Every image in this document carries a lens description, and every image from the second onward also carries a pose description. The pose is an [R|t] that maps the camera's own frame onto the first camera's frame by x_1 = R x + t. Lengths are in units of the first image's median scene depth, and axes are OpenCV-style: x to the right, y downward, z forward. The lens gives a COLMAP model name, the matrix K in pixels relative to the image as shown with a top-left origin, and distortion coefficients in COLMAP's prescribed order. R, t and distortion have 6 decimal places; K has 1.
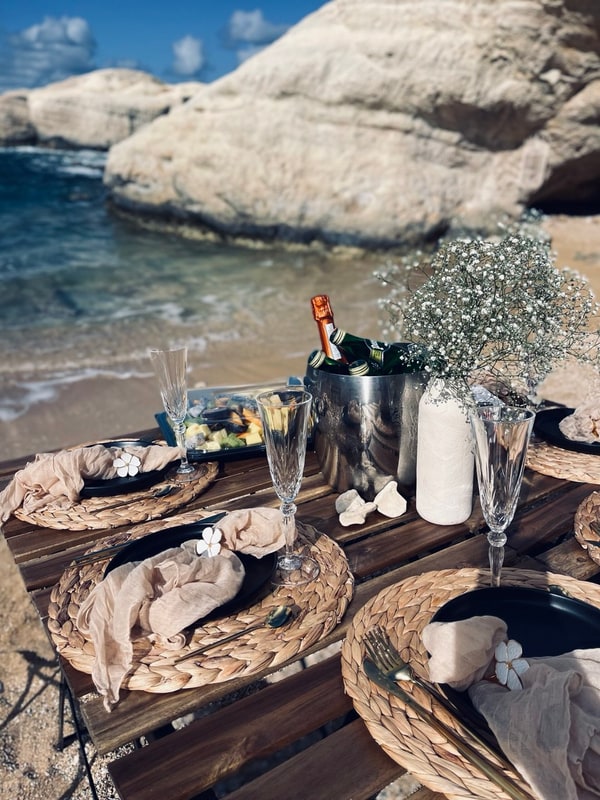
lens RADIAL K [[598.3, 0, 299.7], [0, 598.3, 400.4], [0, 0, 1]] dist [0.071131, -0.101533]
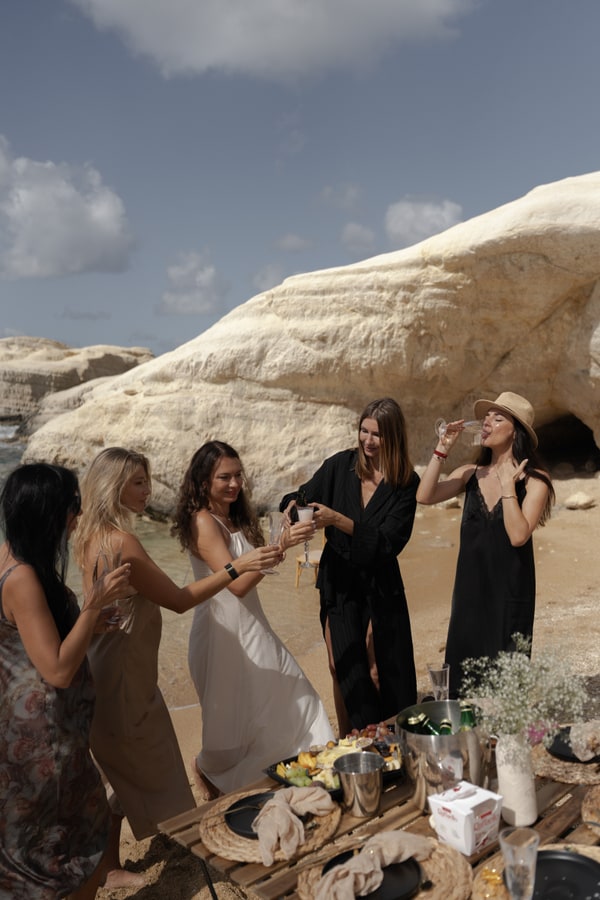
lens RADIAL K [[721.7, 0, 293.3], [0, 721.7, 454.3], [0, 0, 1]] dist [-0.039530, -0.030769]
pose [[0.991835, -0.069272, 0.107074, -0.043017], [0.098394, 0.949812, -0.296943, -0.021207], [-0.081130, 0.305054, 0.948873, -0.097594]]
